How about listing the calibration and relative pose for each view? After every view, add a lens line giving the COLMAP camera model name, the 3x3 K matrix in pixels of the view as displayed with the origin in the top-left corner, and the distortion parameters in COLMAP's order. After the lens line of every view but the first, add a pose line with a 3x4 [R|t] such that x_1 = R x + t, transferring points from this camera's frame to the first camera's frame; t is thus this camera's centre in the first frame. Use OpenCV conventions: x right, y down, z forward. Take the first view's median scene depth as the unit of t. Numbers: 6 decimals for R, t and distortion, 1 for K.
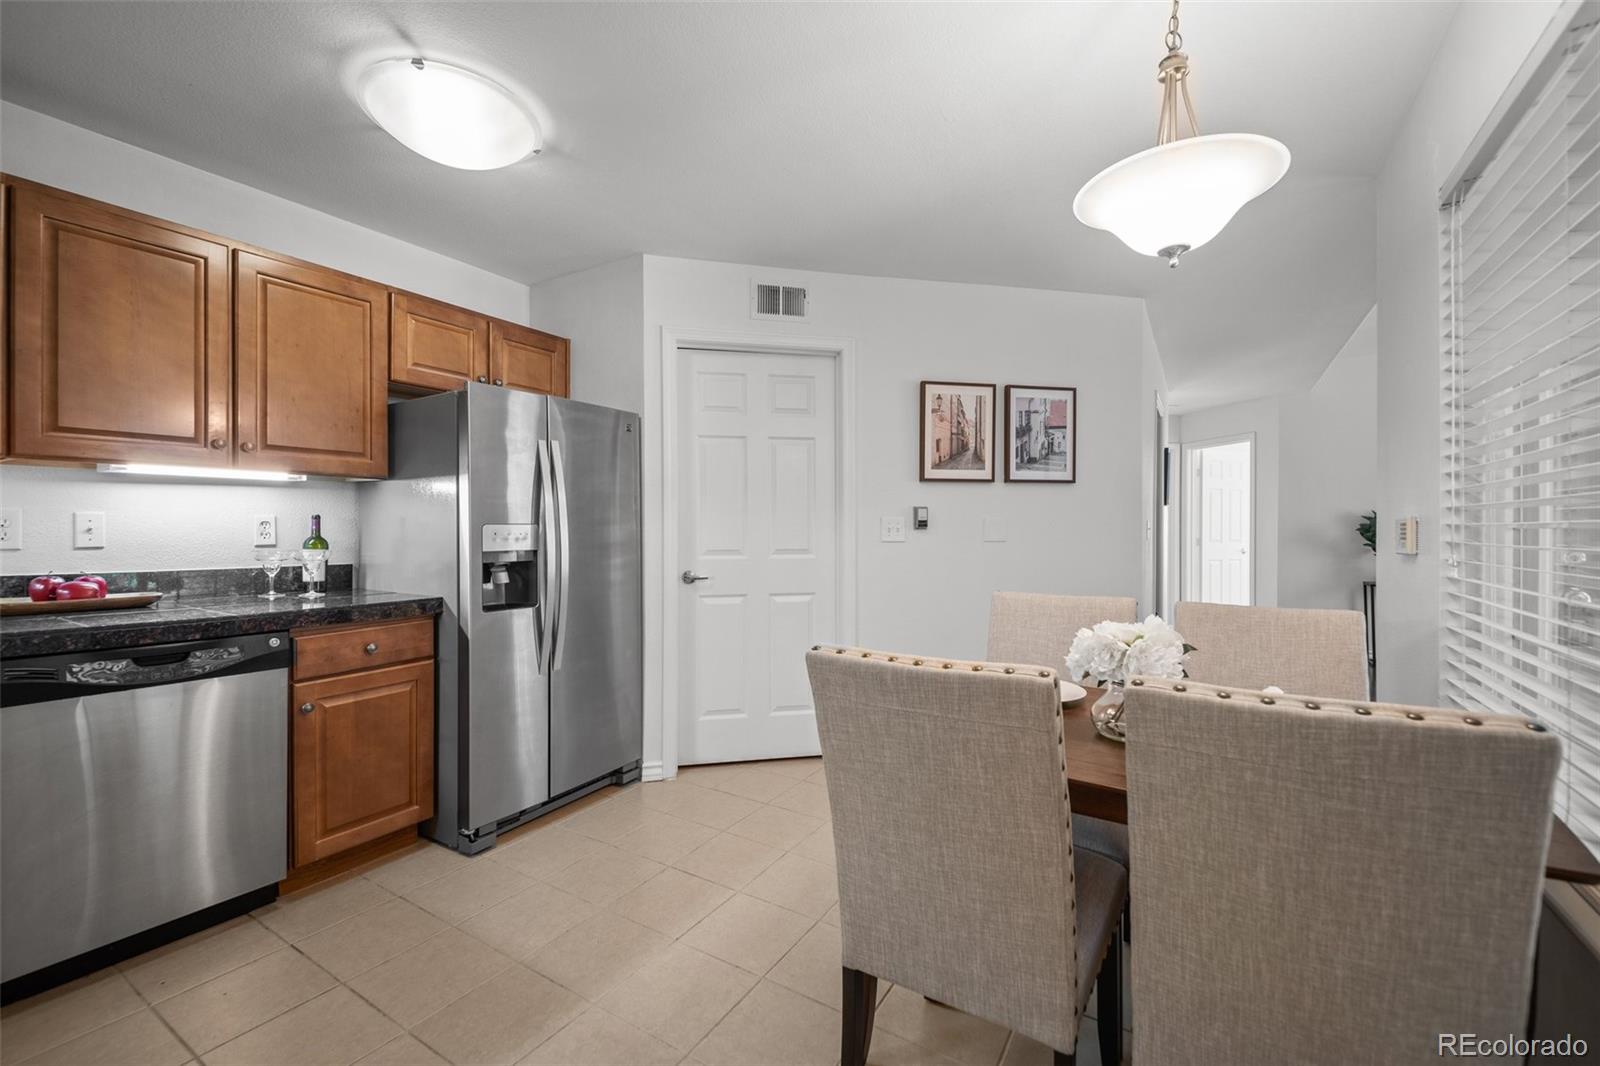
lens RADIAL K [[661.9, 0, 799.4], [0, 661.9, 534.4], [0, 0, 1]] dist [-0.001476, -0.000256]
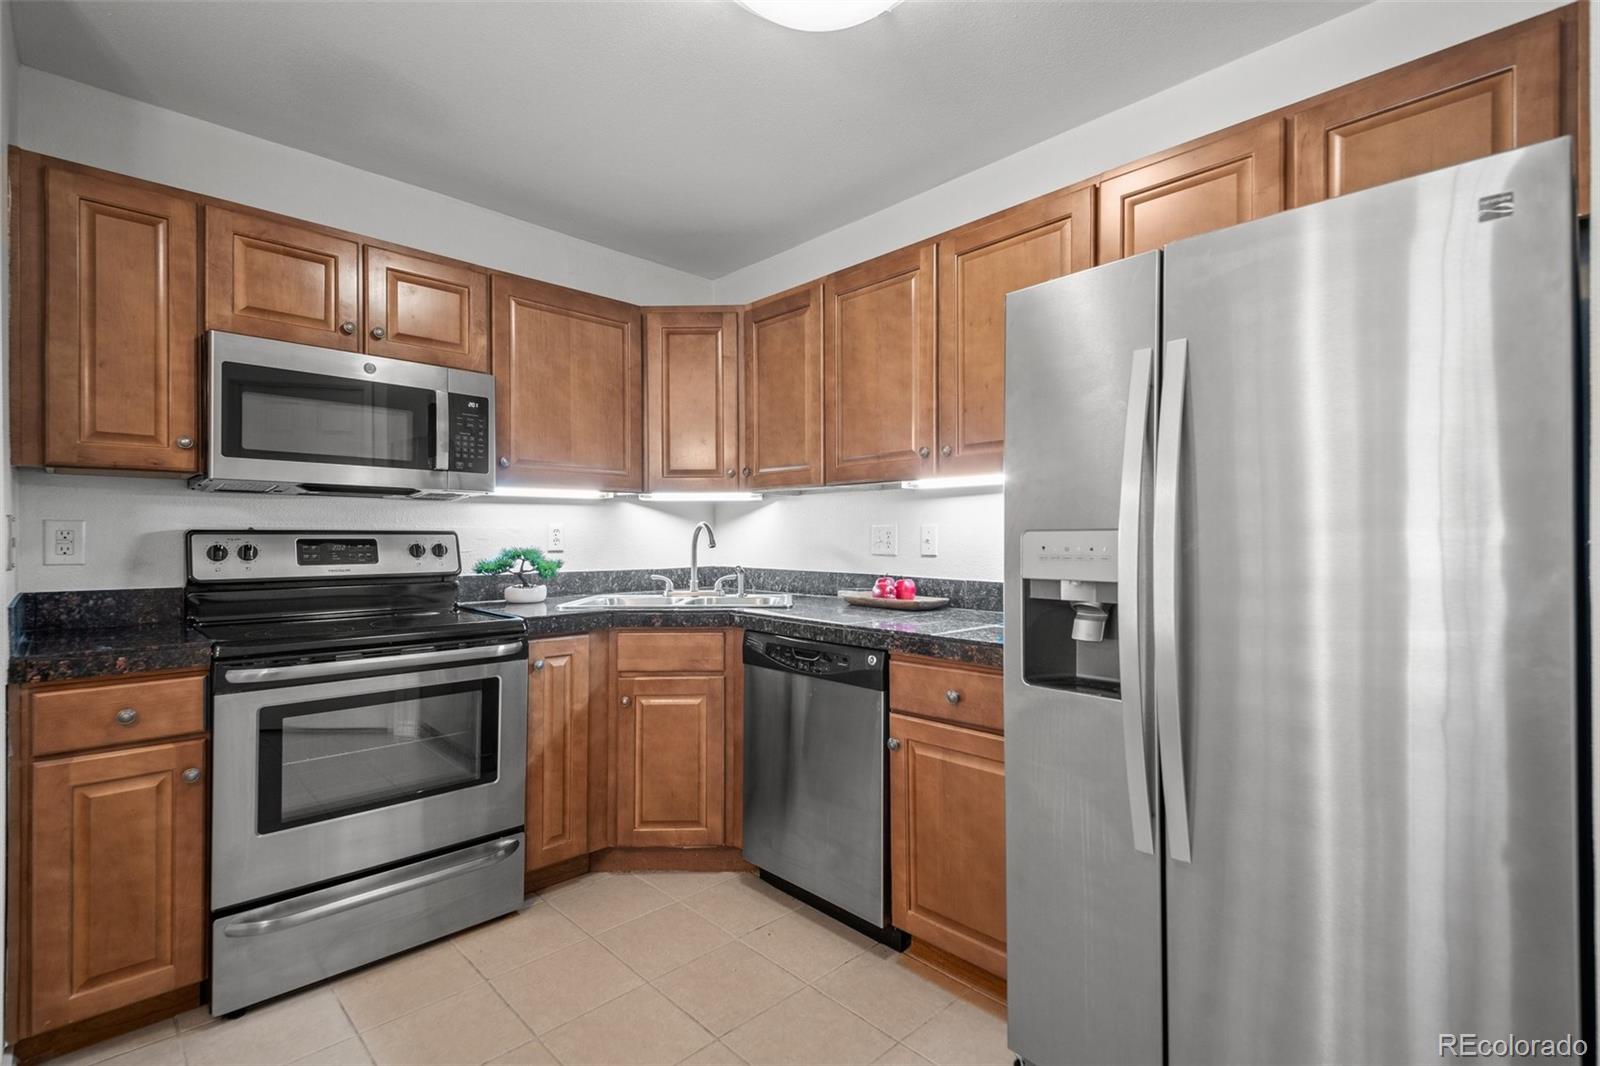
lens RADIAL K [[737.5, 0, 794.8], [0, 737.5, 526.4], [0, 0, 1]] dist [0.032400, 0.000006]
pose [[-0.254310, -0.009649, -0.967075, 0.222599], [-0.000762, 0.999952, -0.009776, -0.014612], [0.967122, -0.001749, -0.254305, 1.068706]]
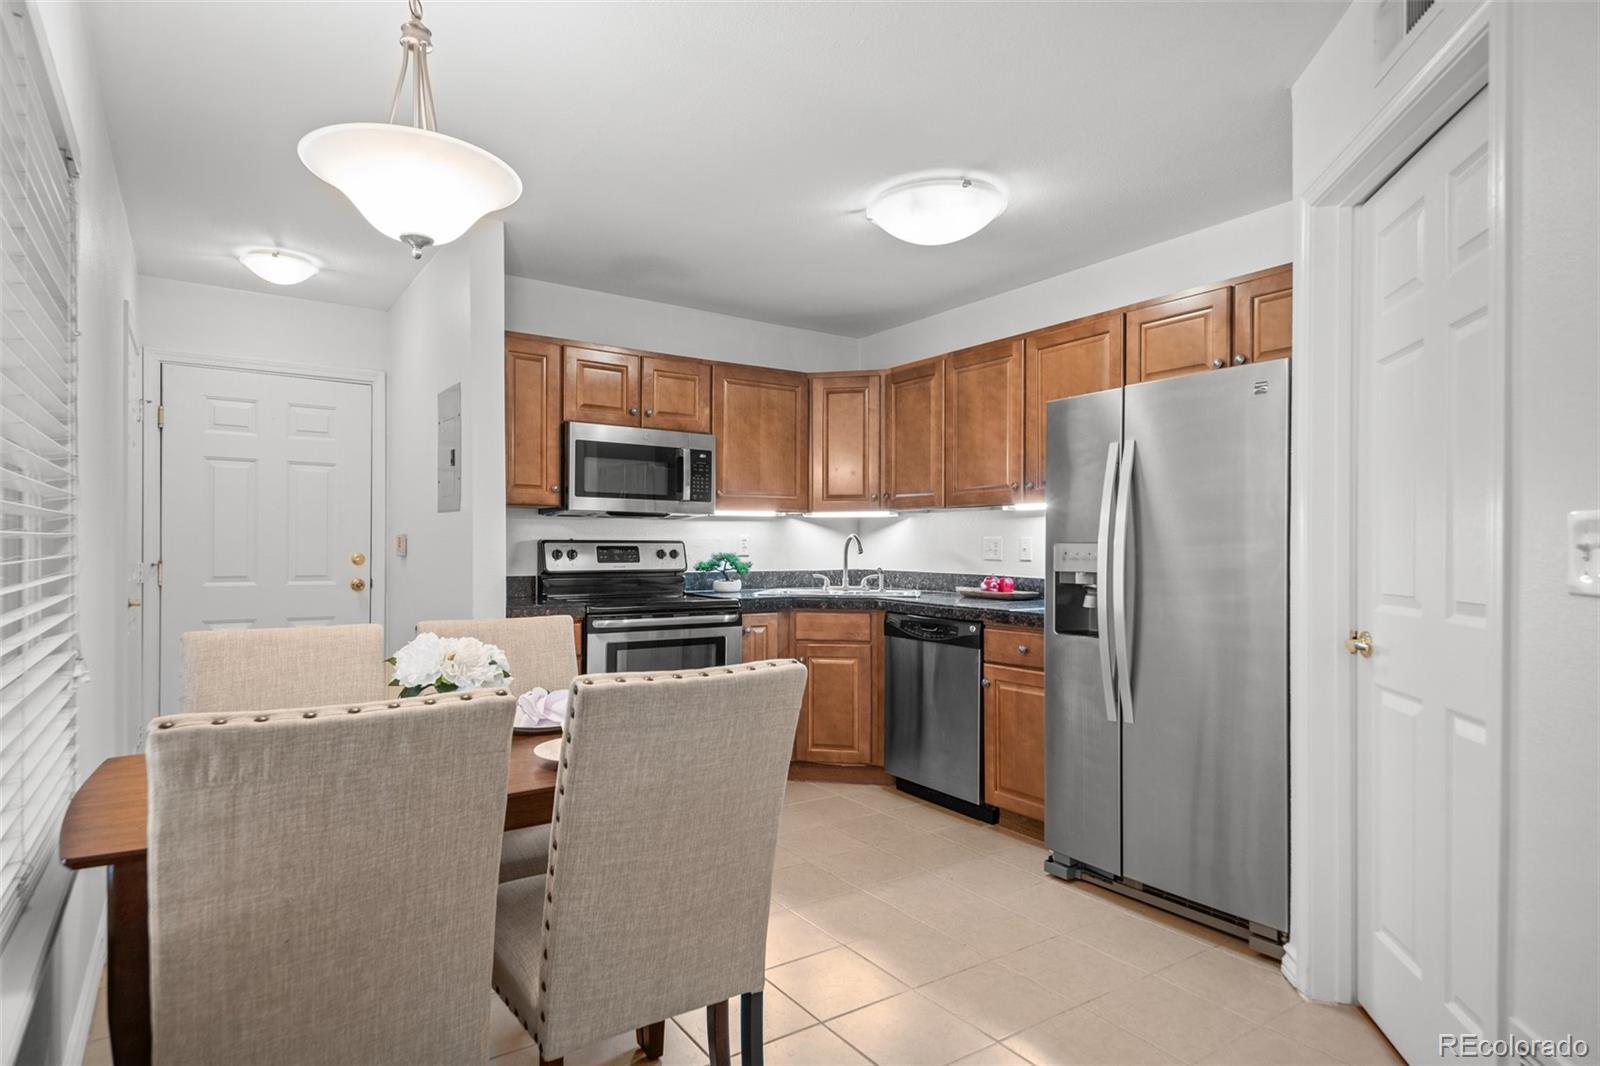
lens RADIAL K [[863.6, 0, 789.2], [0, 863.6, 544.1], [0, 0, 1]] dist [0.046415, 0.000285]
pose [[-0.411845, 0.001565, -0.911253, 0.945452], [-0.004273, 0.999984, 0.003649, -0.019222], [0.911244, 0.005397, -0.411832, 1.288174]]
